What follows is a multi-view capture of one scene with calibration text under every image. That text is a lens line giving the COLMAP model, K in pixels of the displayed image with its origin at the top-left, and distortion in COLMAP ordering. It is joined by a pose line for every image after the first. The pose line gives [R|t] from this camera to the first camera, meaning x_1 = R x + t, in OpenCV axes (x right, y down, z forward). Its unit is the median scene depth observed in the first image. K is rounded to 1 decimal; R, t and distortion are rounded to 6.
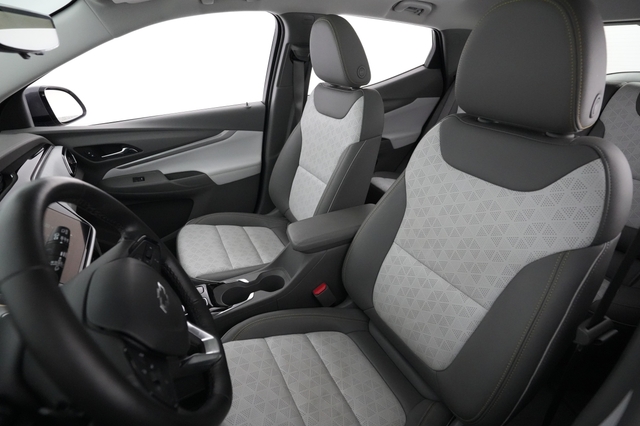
lens RADIAL K [[303.2, 0, 320.0], [0, 303.2, 213.0], [0, 0, 1]] dist [-0.001448, 0.000225]
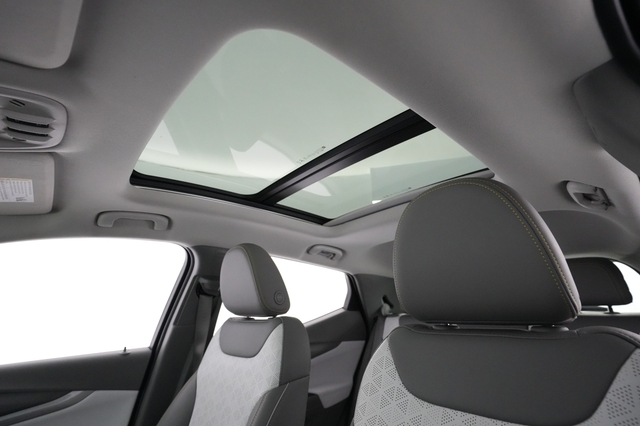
lens RADIAL K [[303.2, 0, 320.0], [0, 303.2, 213.0], [0, 0, 1]] dist [-0.001448, 0.000225]
pose [[0.970116, 0.070185, 0.232268, 0.026857], [0.123632, 0.680693, -0.722061, 0.004808], [-0.208781, 0.729199, 0.651674, 0.196167]]
